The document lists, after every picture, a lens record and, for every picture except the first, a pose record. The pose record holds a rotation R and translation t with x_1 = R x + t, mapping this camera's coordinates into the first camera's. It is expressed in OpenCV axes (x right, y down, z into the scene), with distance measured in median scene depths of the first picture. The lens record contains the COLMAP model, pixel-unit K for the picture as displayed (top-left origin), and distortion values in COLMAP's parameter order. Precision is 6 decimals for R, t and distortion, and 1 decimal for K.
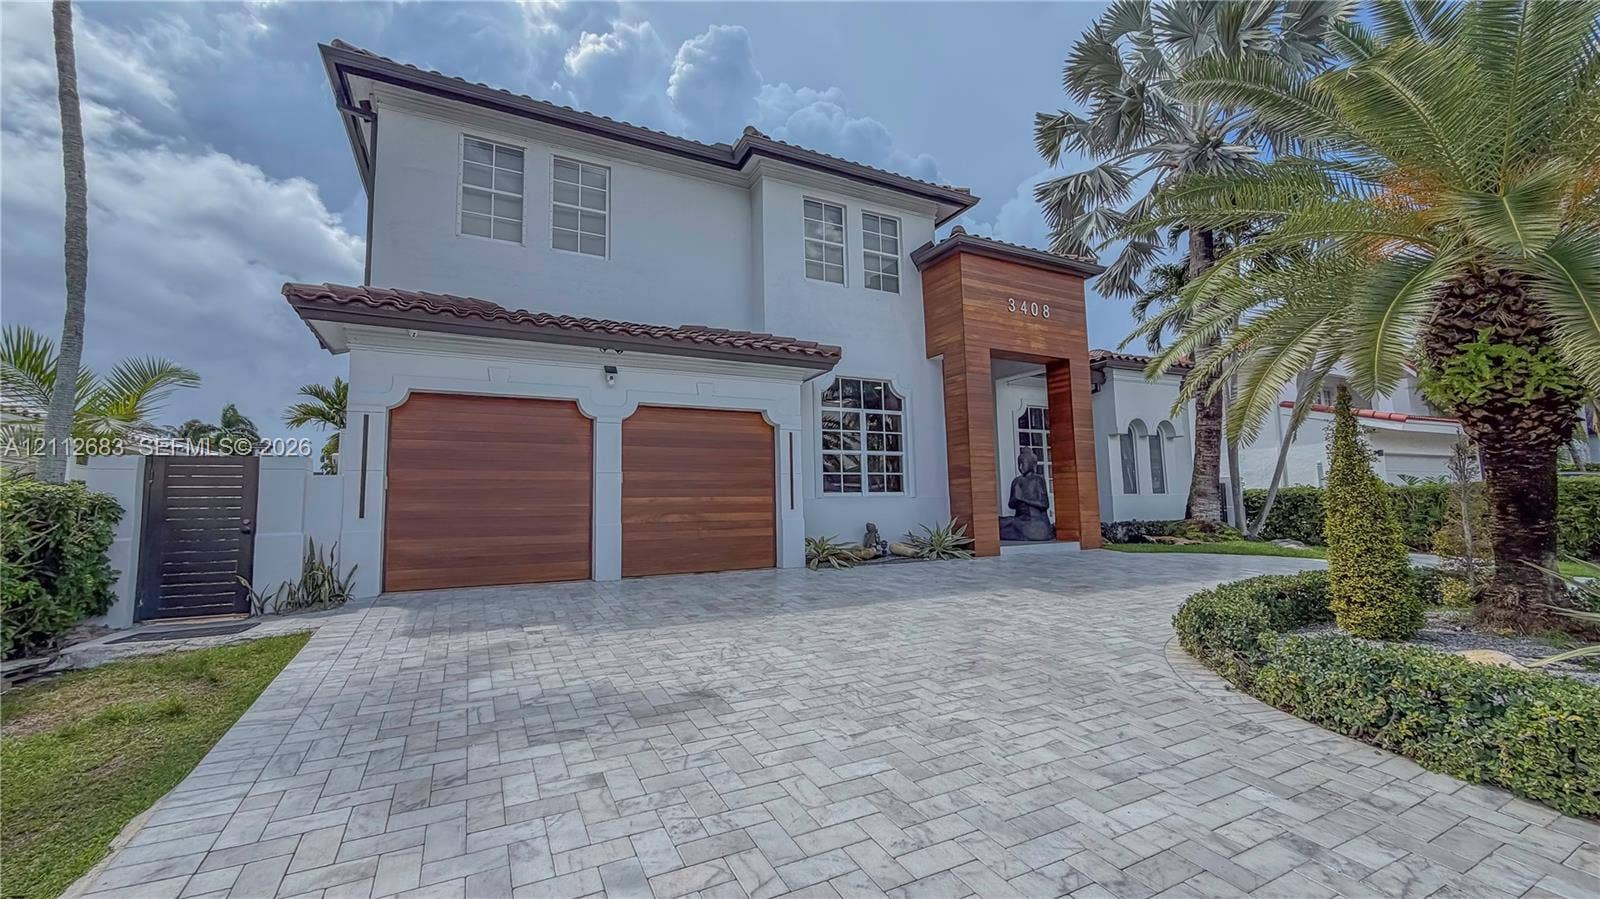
lens RADIAL K [[635.0, 0, 797.5], [0, 635.0, 451.8], [0, 0, 1]] dist [0.000571, 0.000693]
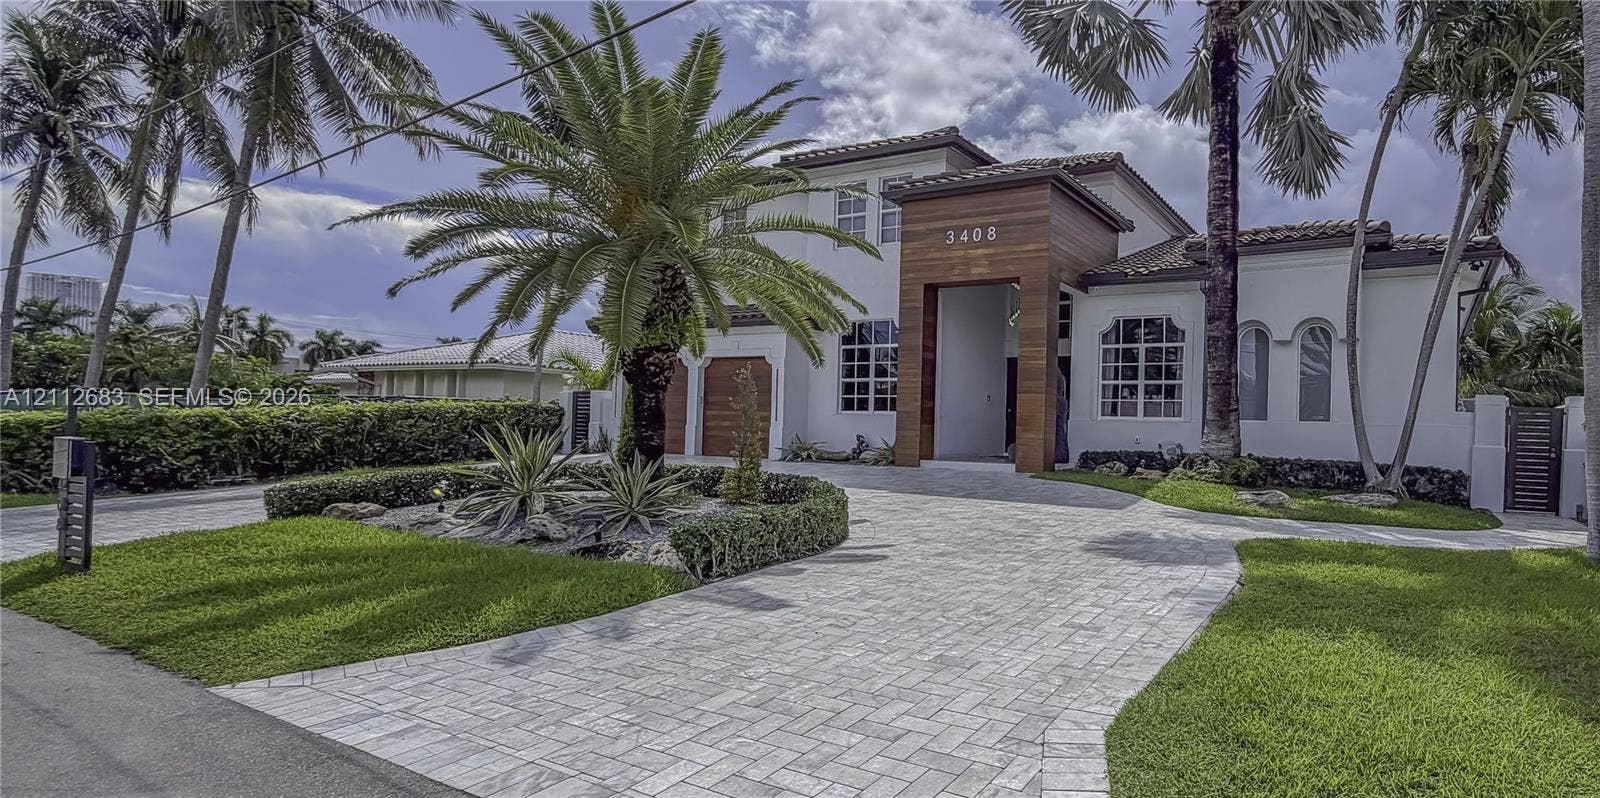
lens RADIAL K [[1089.0, 0, 800.0], [0, 1089.0, 399.0], [0, 0, 1]] dist [0.000122, -0.000035]
pose [[0.401225, 0.000175, -0.915980, 1.864894], [0.045445, 0.998765, 0.020097, -0.008529], [0.914852, -0.049690, 0.400721, 0.021827]]
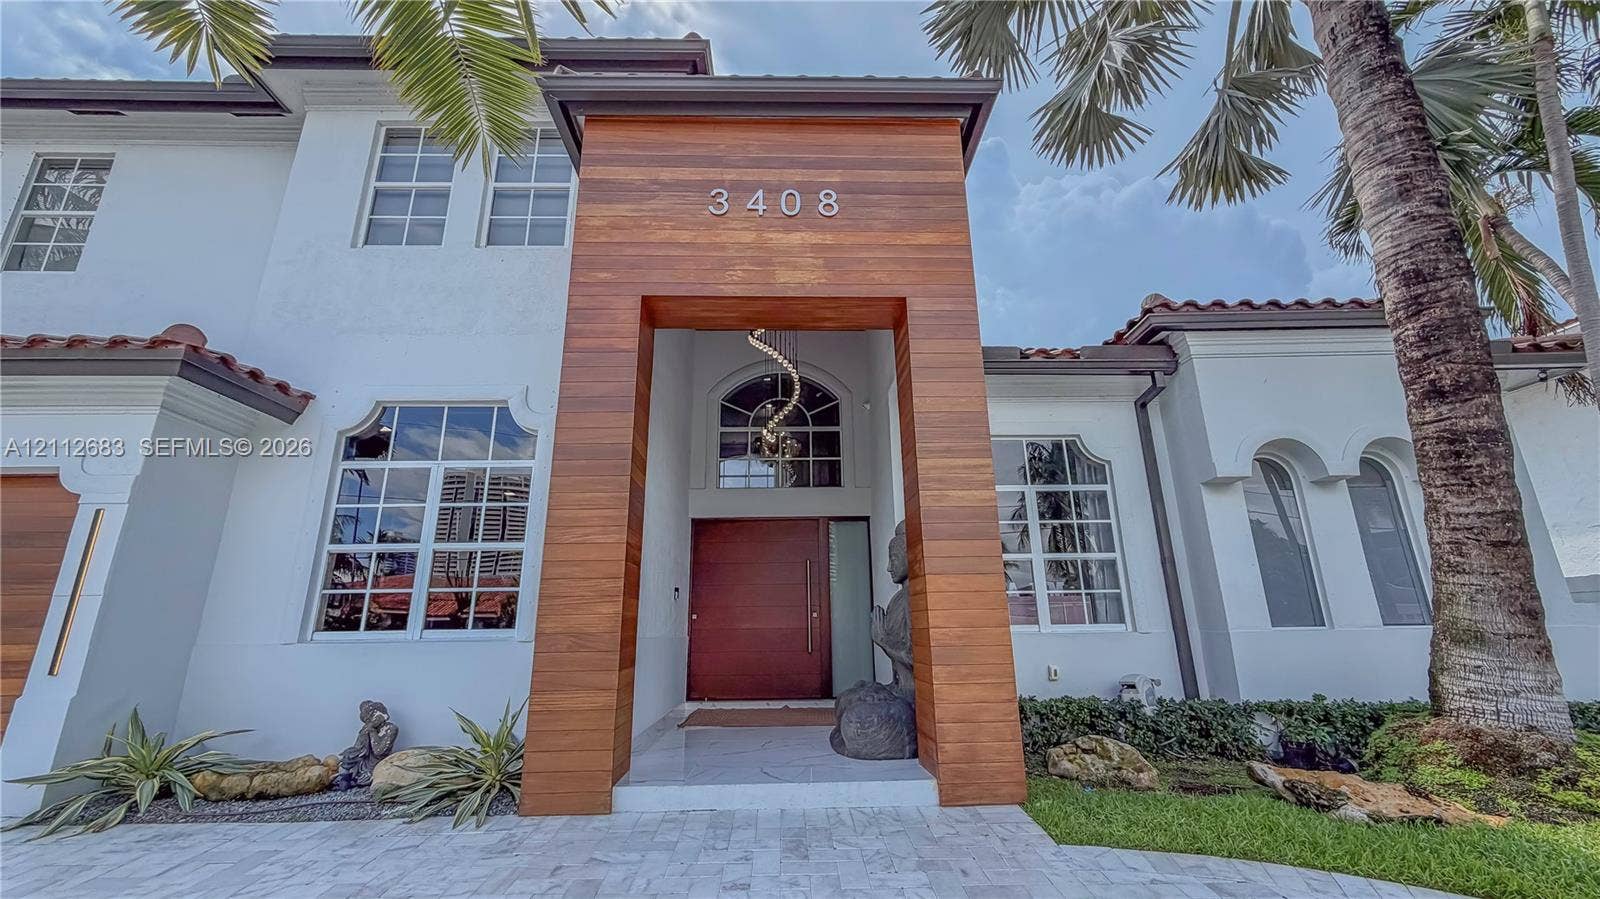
lens RADIAL K [[635.0, 0, 797.5], [0, 635.0, 451.8], [0, 0, 1]] dist [0.000571, 0.000693]
pose [[0.899633, -0.111110, -0.422274, 0.543729], [0.035561, 0.982514, -0.182761, 0.026159], [0.435196, 0.149401, 0.887853, 0.636093]]
